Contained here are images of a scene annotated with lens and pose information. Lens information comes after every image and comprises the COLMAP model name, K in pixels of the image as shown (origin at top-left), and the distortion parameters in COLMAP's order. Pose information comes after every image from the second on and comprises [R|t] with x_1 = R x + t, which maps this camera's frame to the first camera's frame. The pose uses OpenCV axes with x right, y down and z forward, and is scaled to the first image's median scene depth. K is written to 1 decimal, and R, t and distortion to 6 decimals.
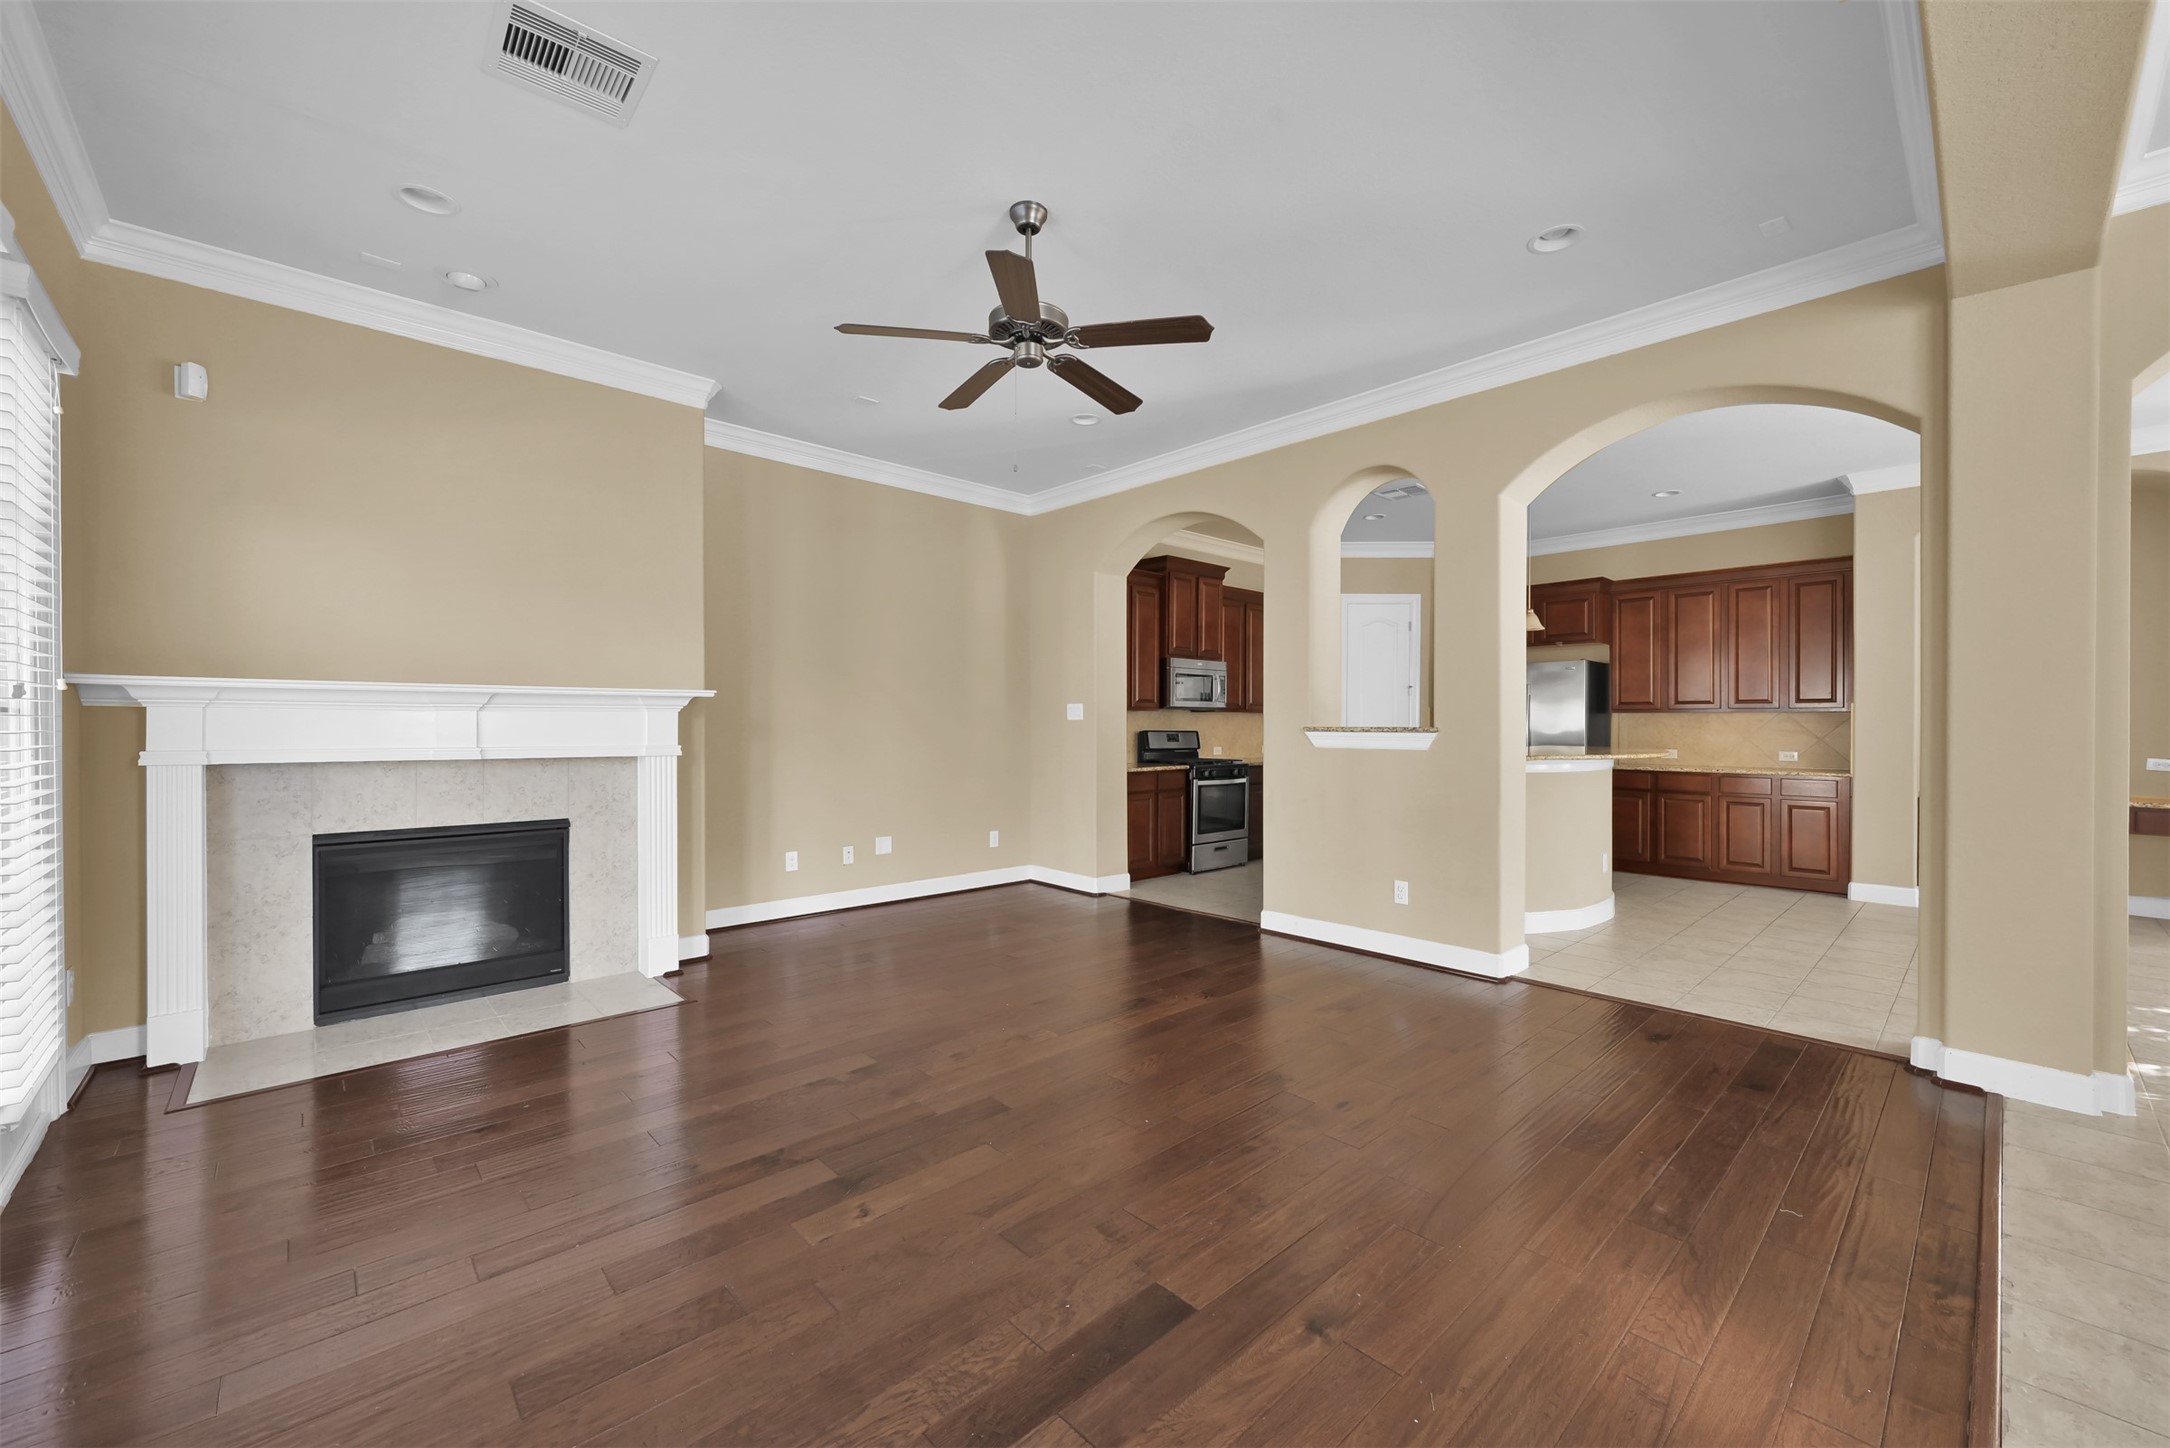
lens RADIAL K [[857.2, 0, 1095.1], [0, 857.2, 724.5], [0, 0, 1]] dist [-0.005060, 0.000831]
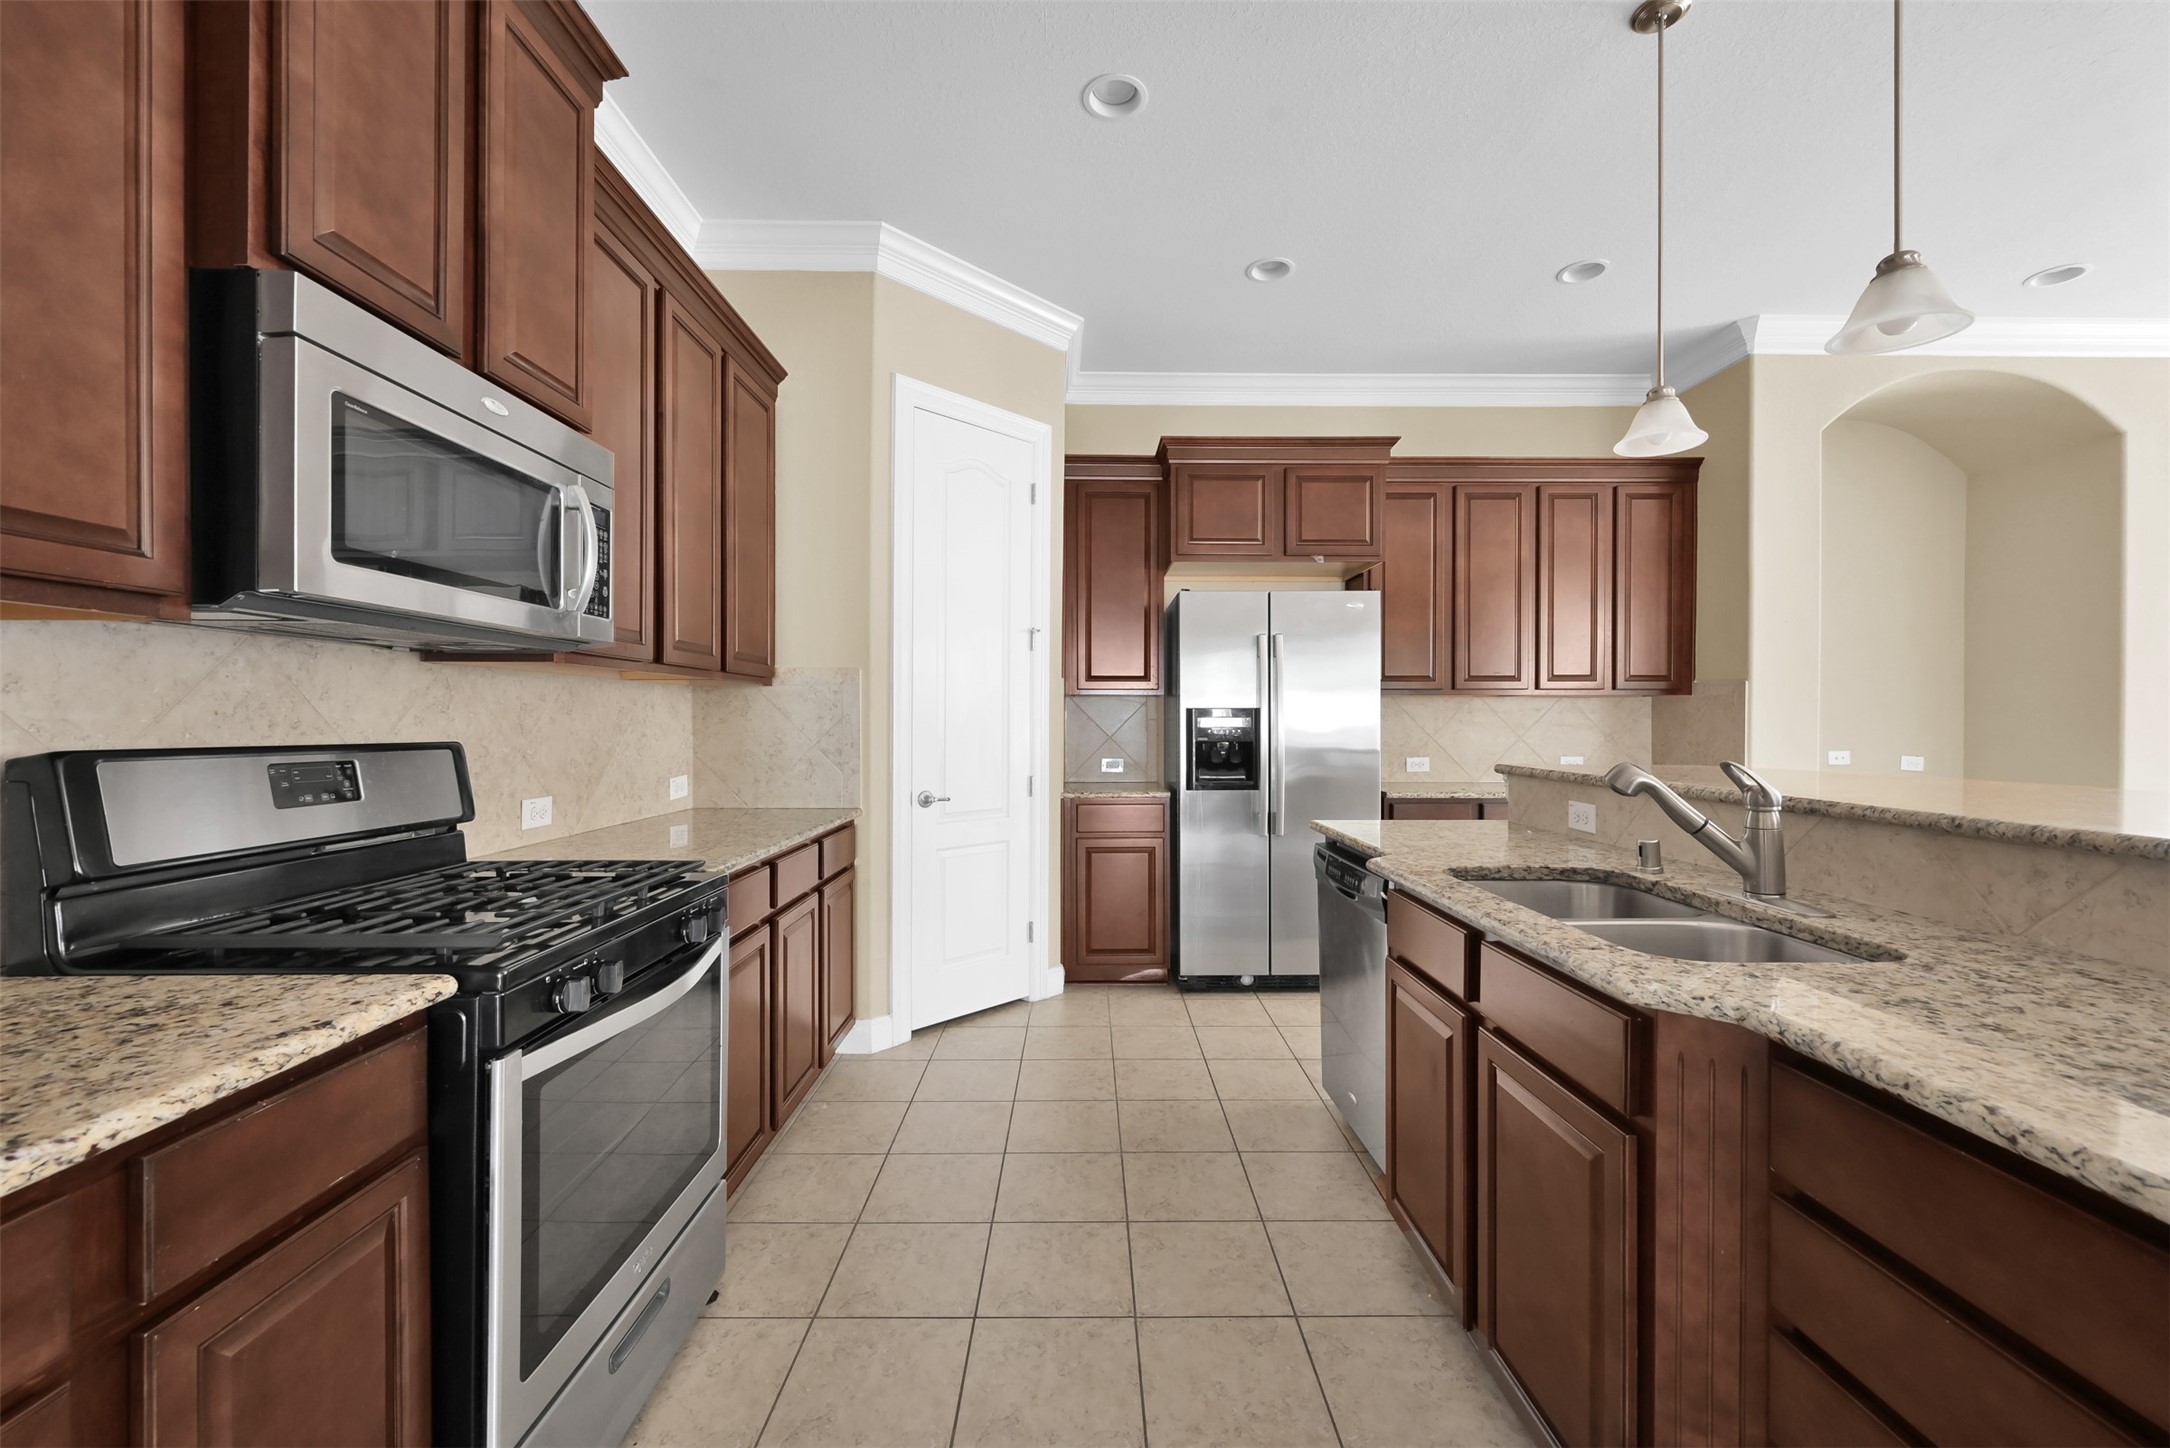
lens RADIAL K [[857.2, 0, 1084.1], [0, 857.2, 724.4], [0, 0, 1]] dist [-0.005060, 0.000831]
pose [[0.682563, -0.006238, 0.730800, 0.106321], [0.003823, 0.999980, 0.004965, 0.003285], [-0.730817, -0.000595, 0.682573, 1.162081]]
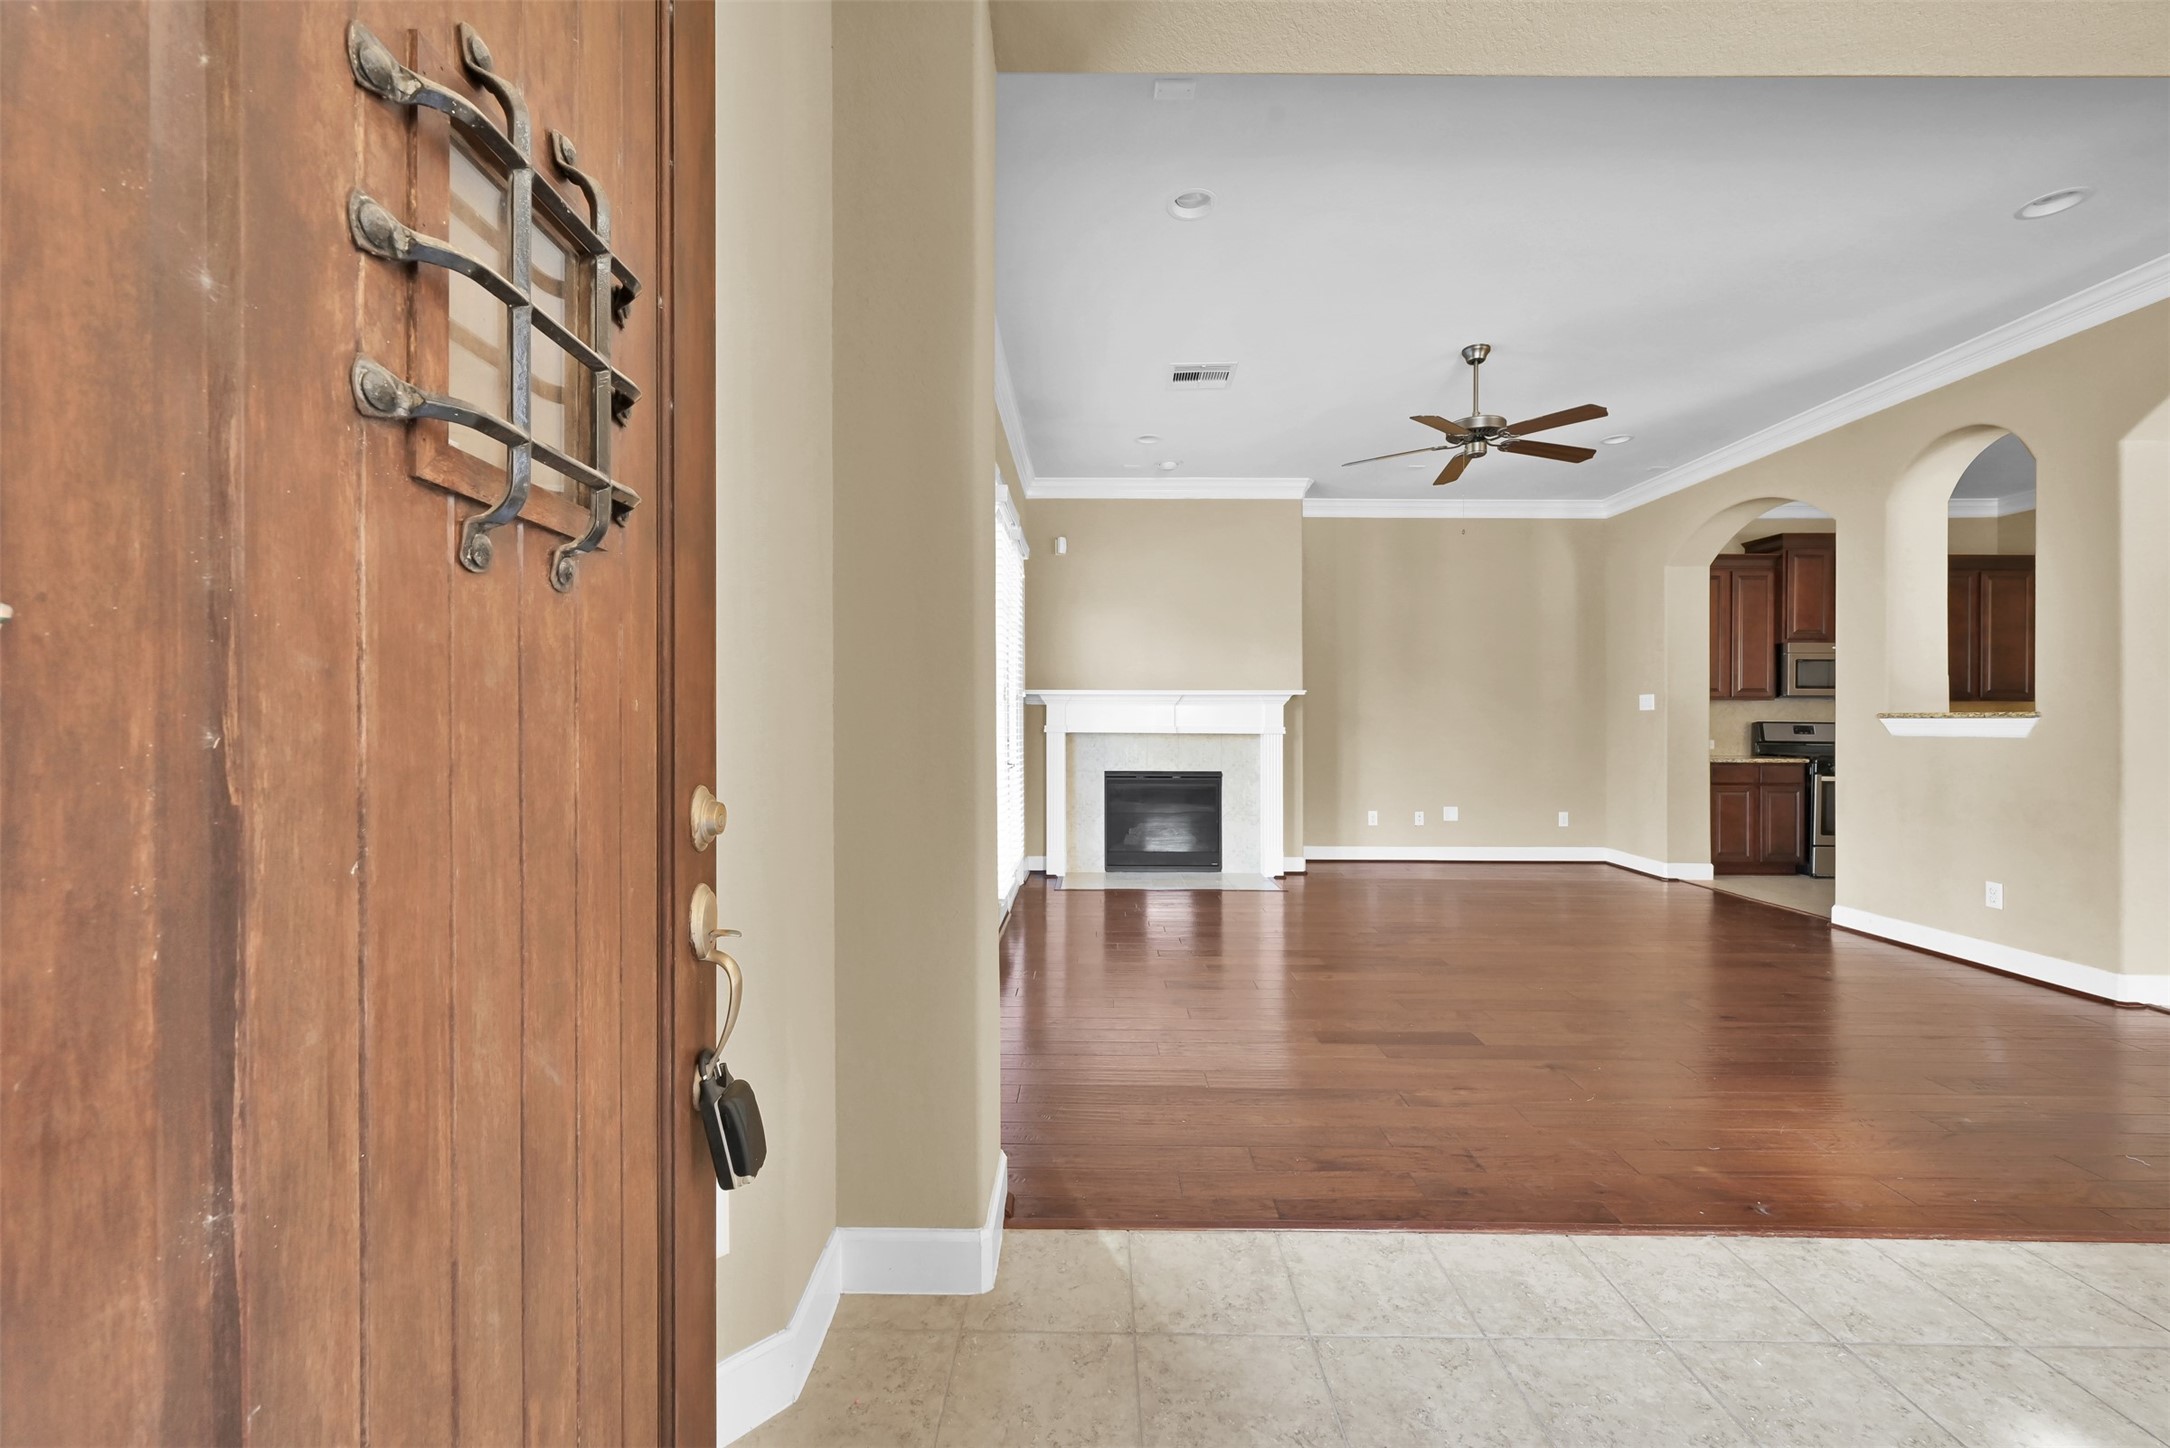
lens RADIAL K [[857.2, 0, 1072.8], [0, 857.2, 730.6], [0, 0, 1]] dist [-0.005060, 0.000831]
pose [[0.711223, 0.008036, -0.702921, 0.275835], [-0.002740, 0.999959, 0.008660, 0.016080], [0.702961, -0.004233, 0.711216, -0.299741]]
